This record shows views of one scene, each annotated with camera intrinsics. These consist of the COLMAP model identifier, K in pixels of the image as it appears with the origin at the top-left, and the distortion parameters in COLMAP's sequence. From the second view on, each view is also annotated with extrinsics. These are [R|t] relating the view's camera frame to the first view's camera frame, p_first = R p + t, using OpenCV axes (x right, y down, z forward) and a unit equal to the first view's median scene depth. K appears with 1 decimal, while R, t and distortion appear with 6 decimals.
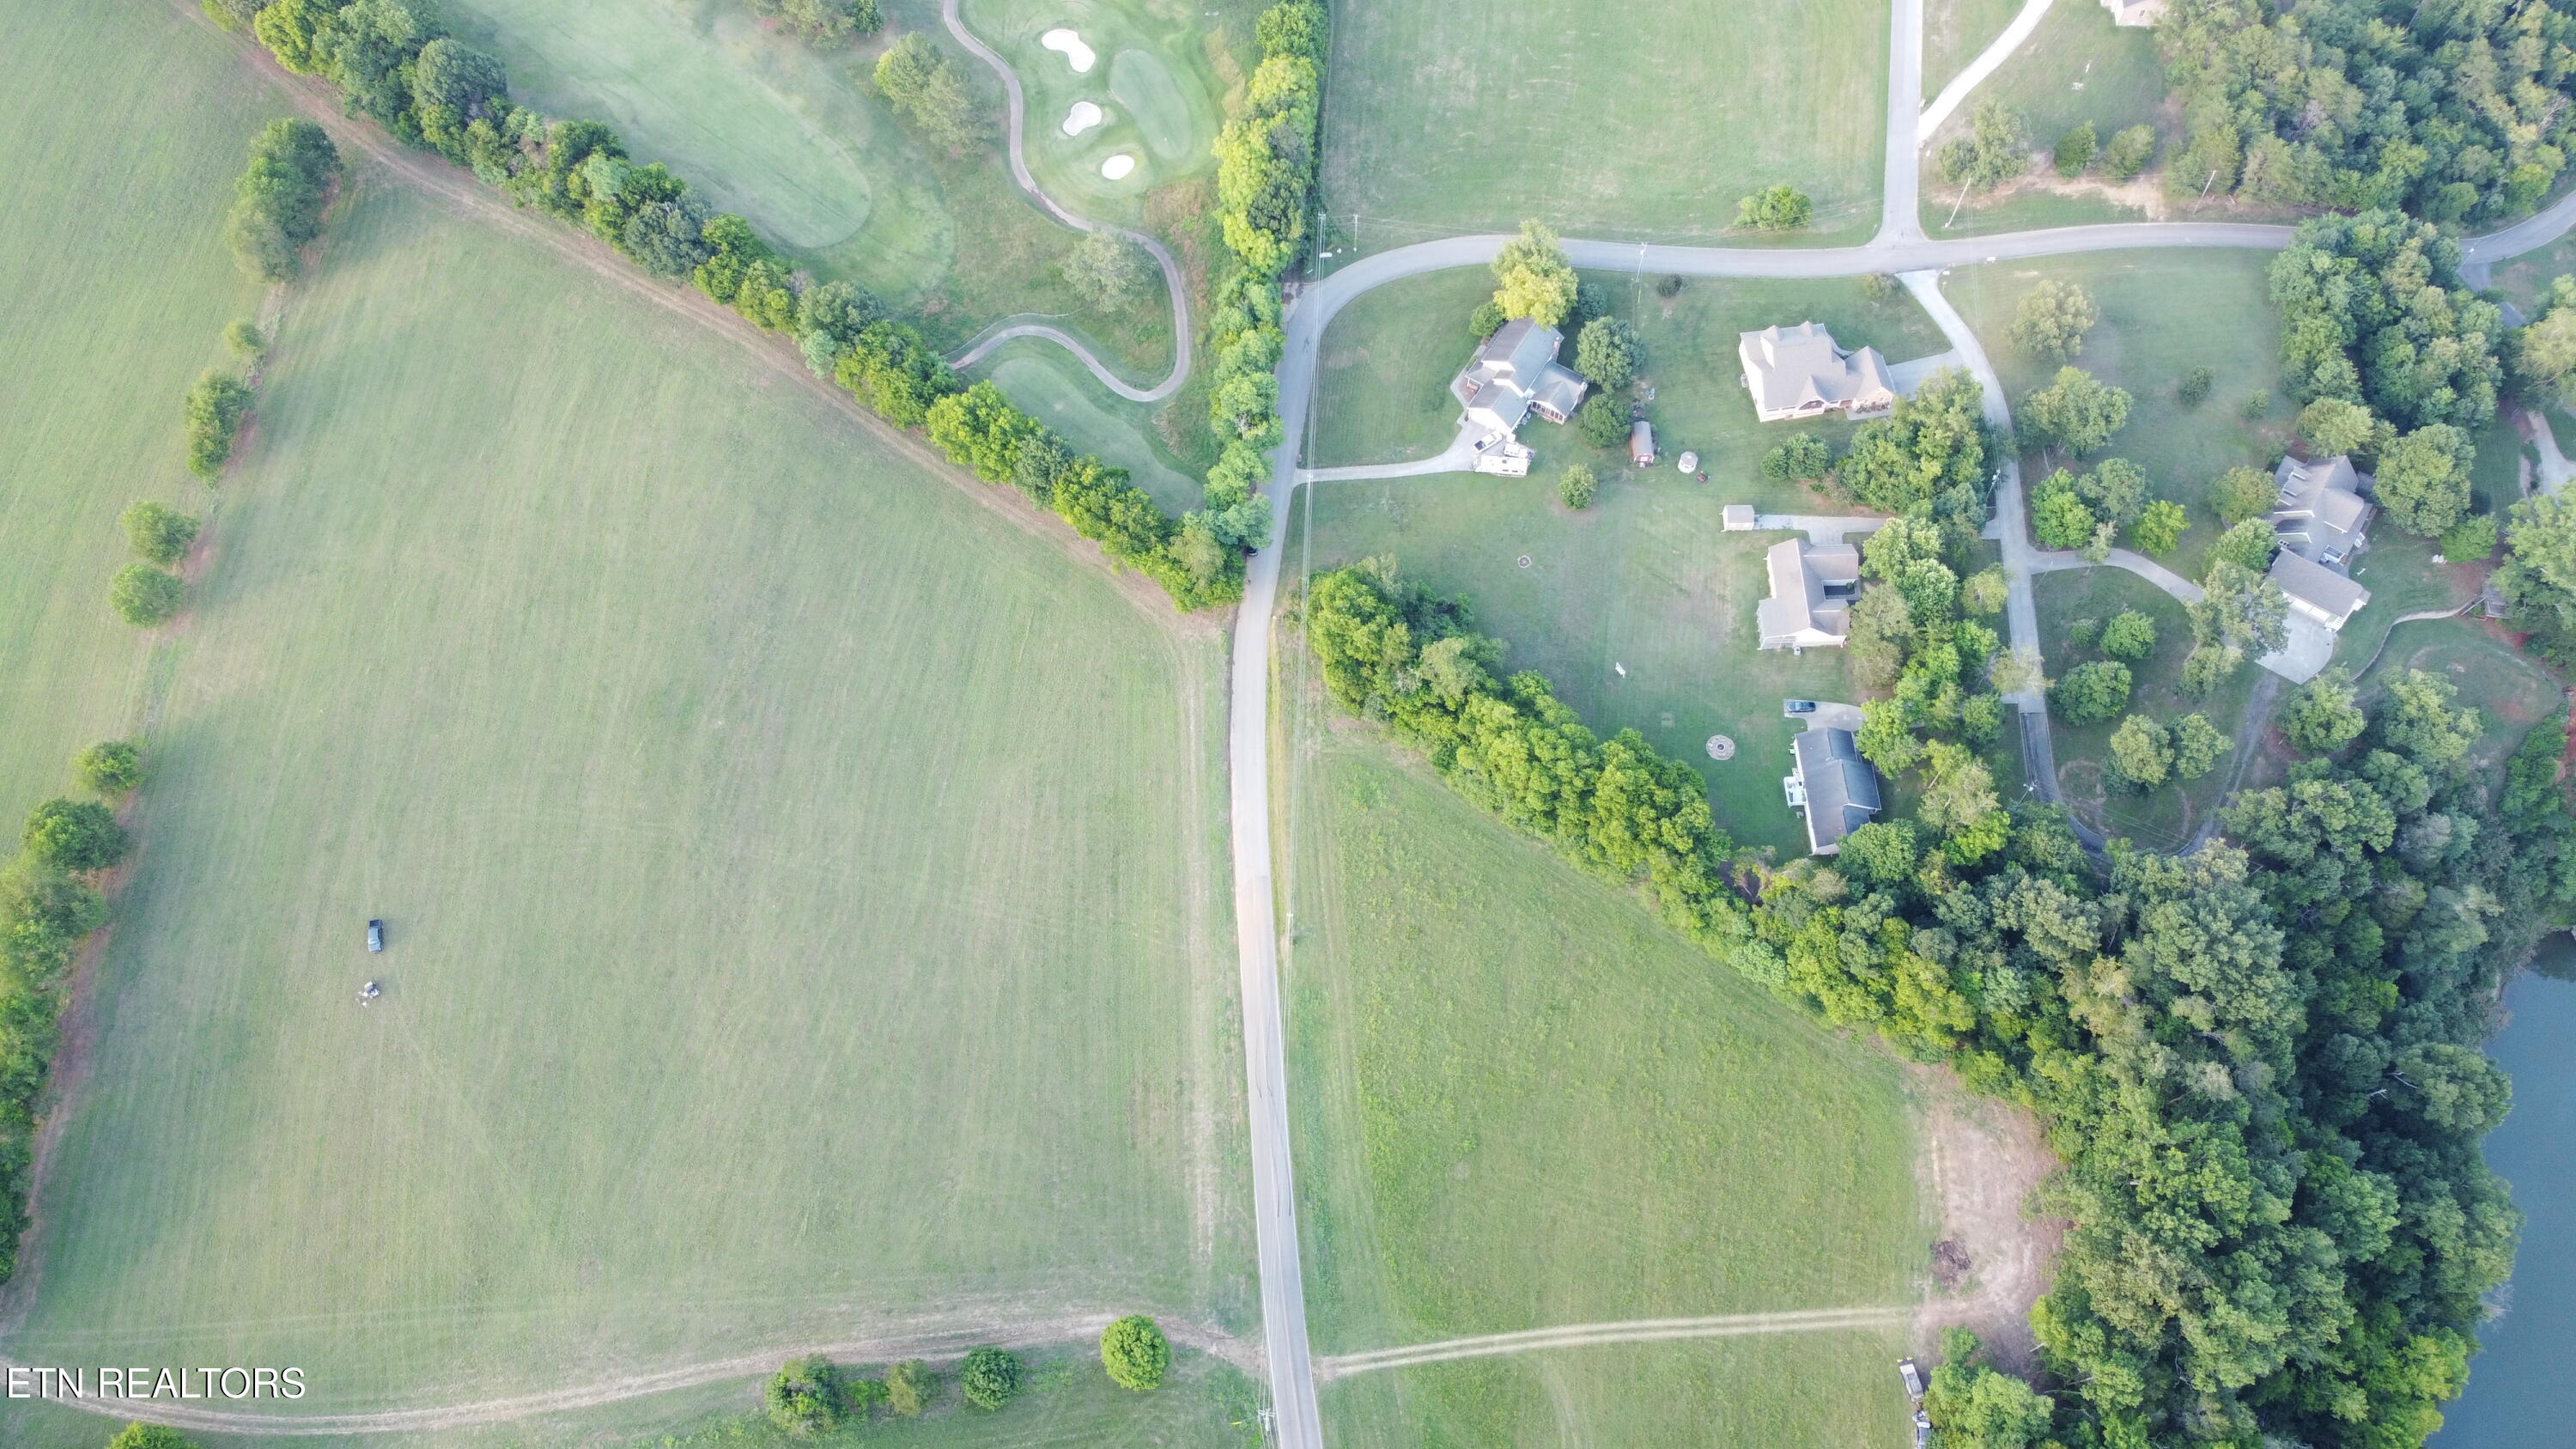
lens RADIAL K [[1955.6, 0, 1280.6], [0, 1955.6, 727.4], [0, 0, 1]] dist [0.000231, -0.004381]
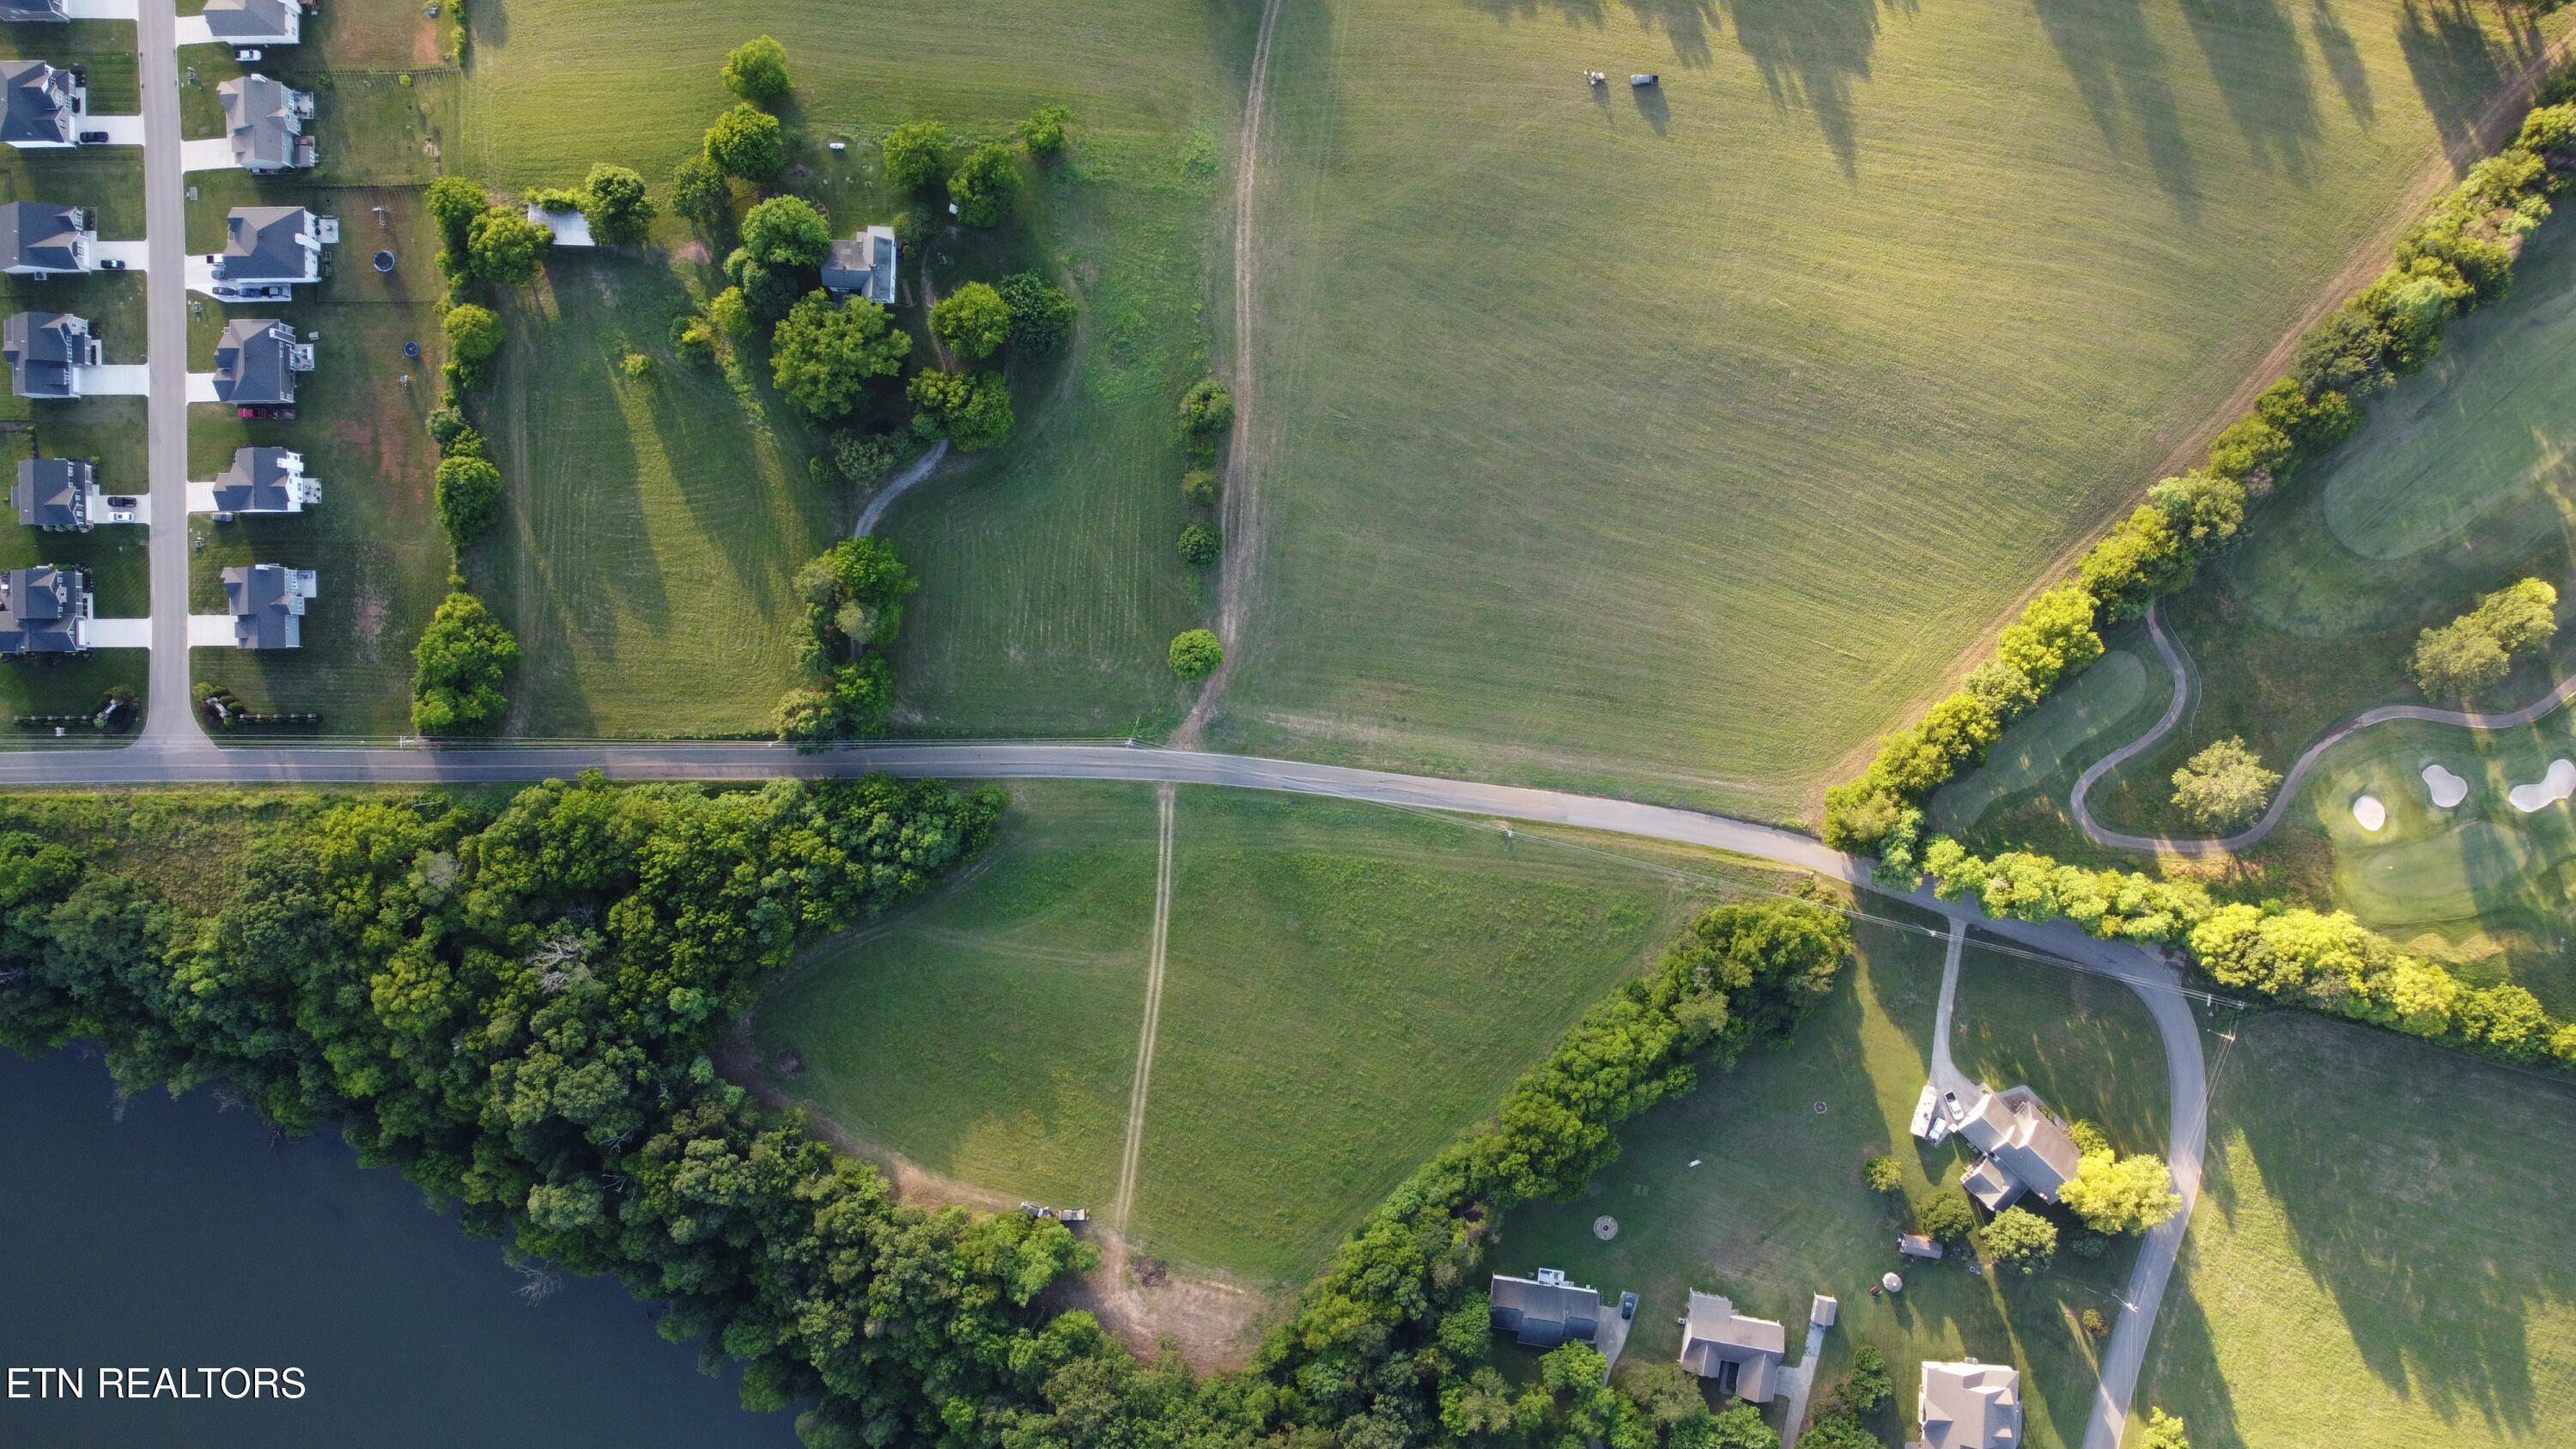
lens RADIAL K [[1955.6, 0, 1276.8], [0, 1955.6, 719.6], [0, 0, 1]] dist [0.000231, -0.004381]
pose [[-0.182986, 0.982794, 0.025159, -0.067778], [-0.868203, -0.173551, 0.464870, -0.325976], [0.461238, 0.063221, 0.885021, -0.141264]]
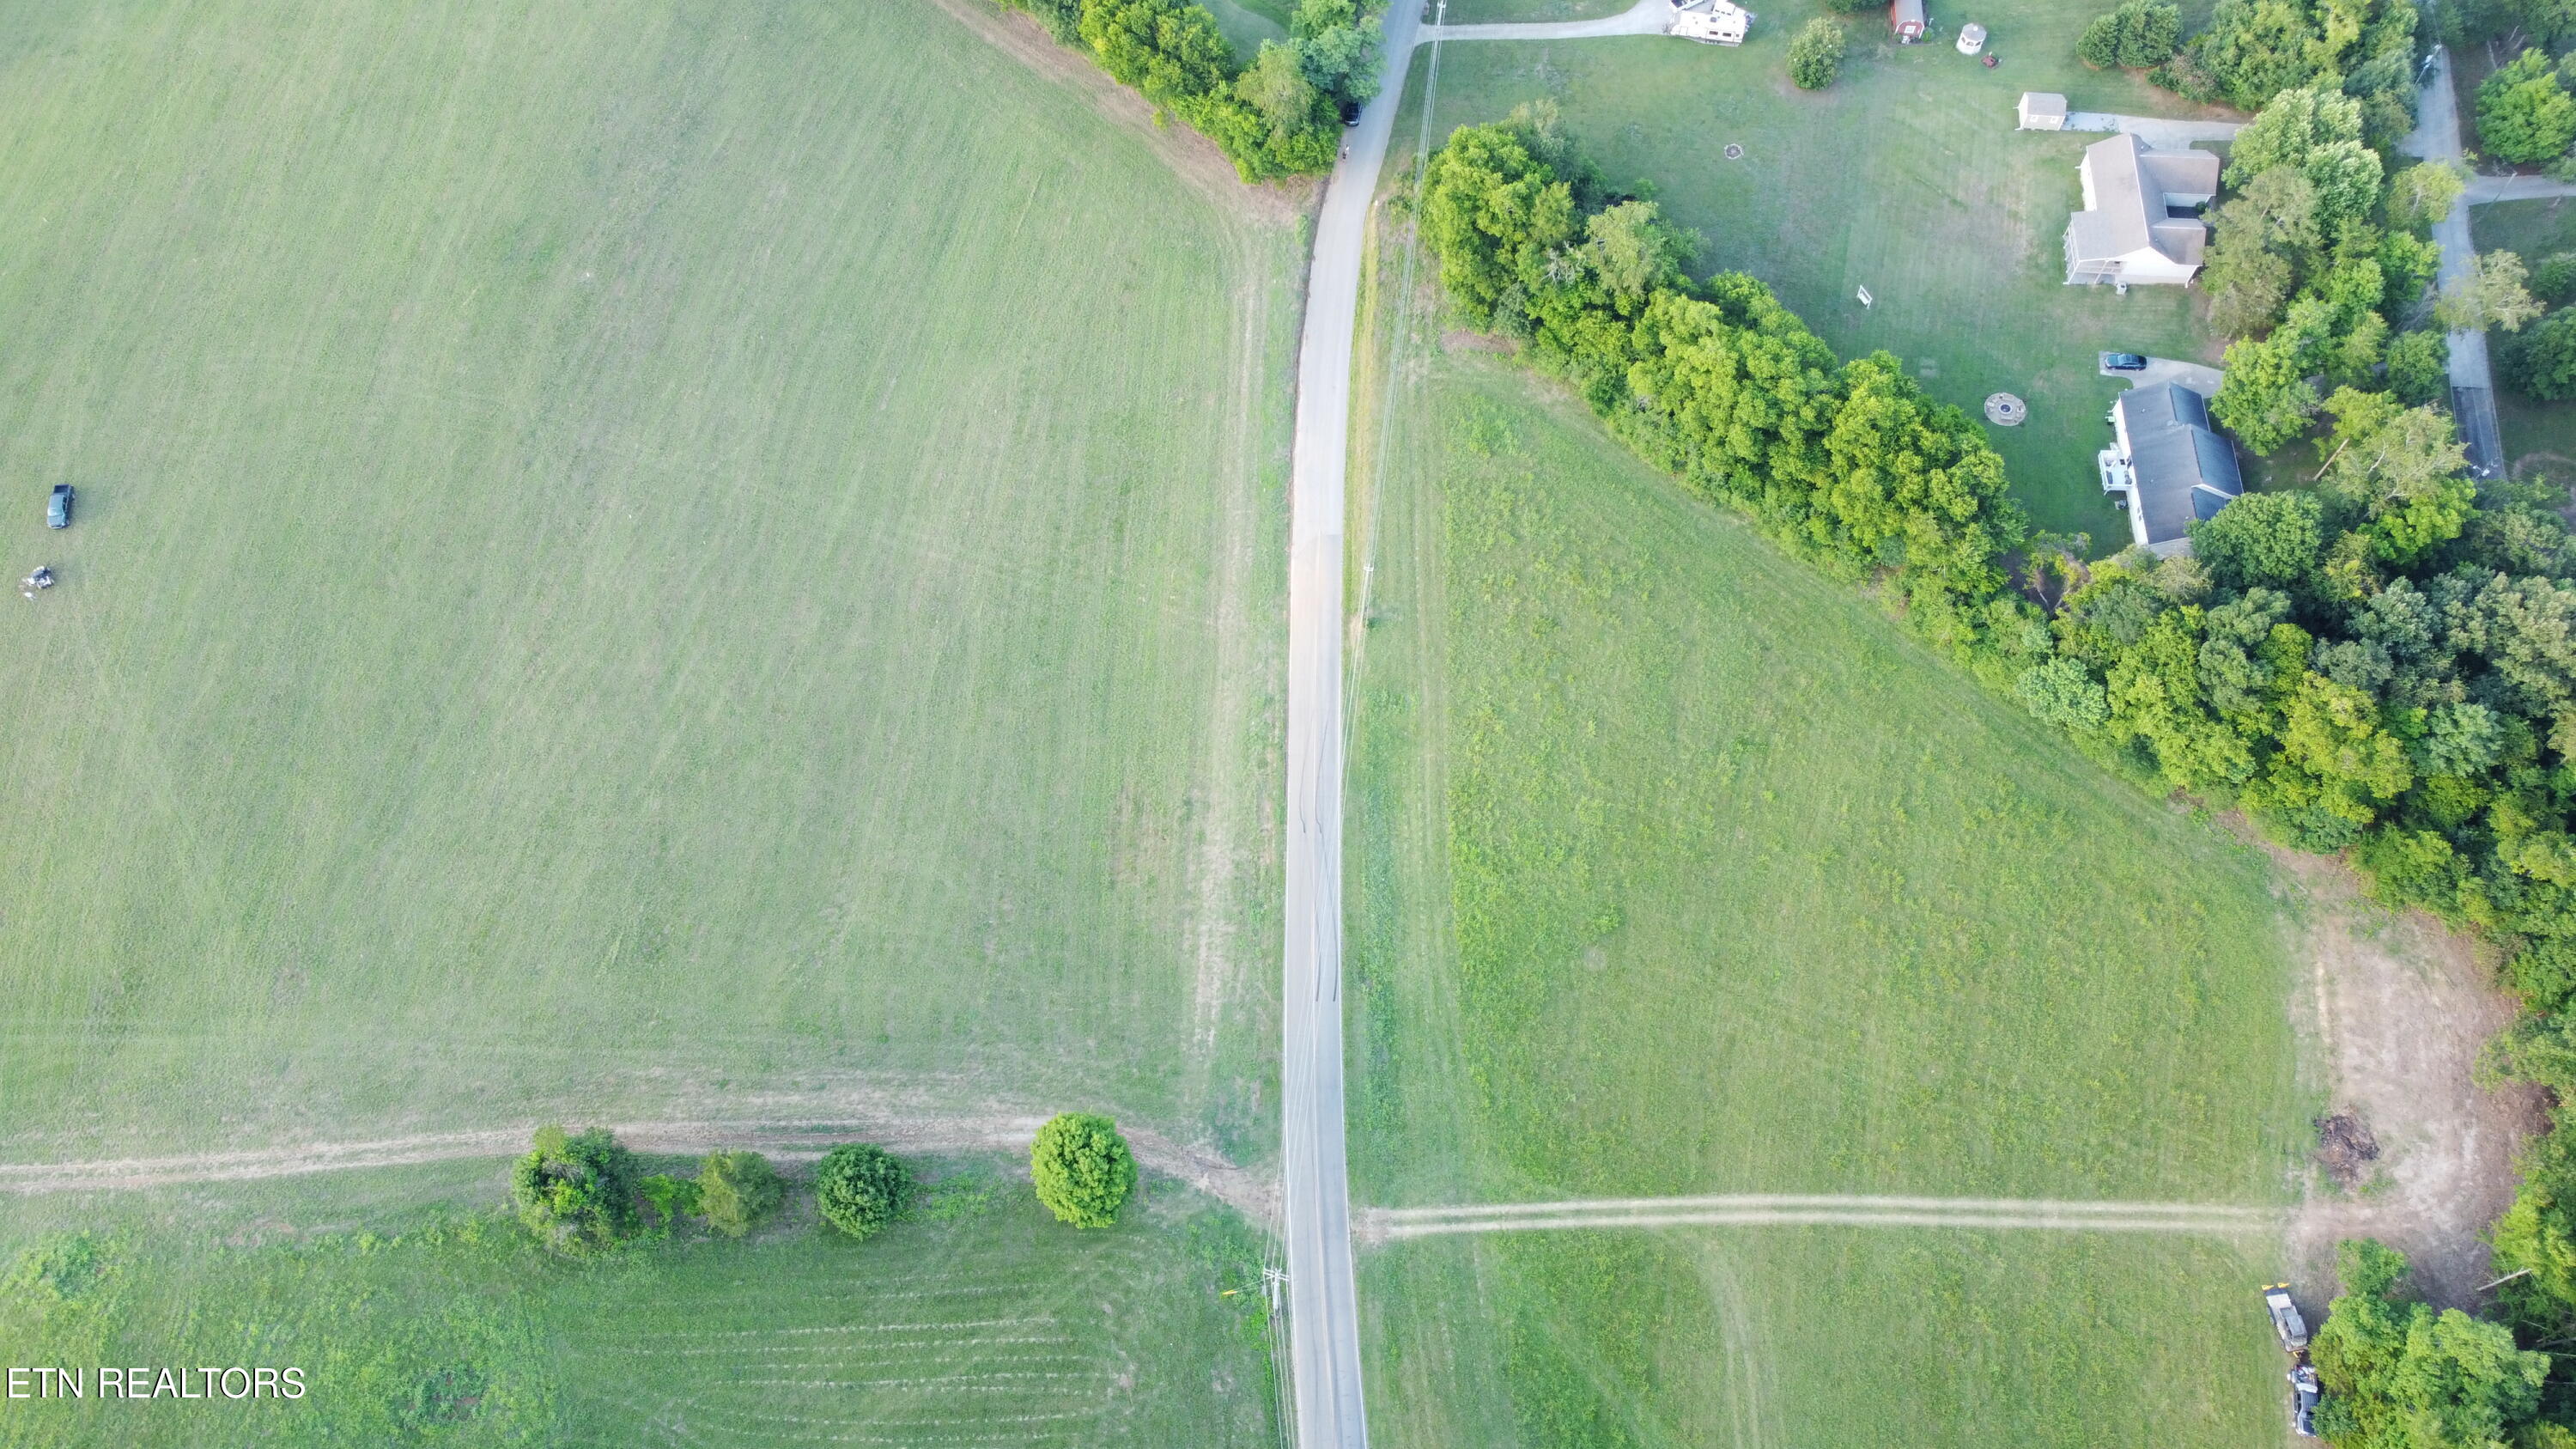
lens RADIAL K [[1955.6, 0, 1280.0], [0, 1955.6, 728.4], [0, 0, 1]] dist [0.000231, -0.004381]
pose [[0.996325, 0.079167, -0.032699, 0.000706], [-0.079150, 0.996861, 0.001821, 0.151093], [0.032741, 0.000774, 0.999464, 0.318211]]
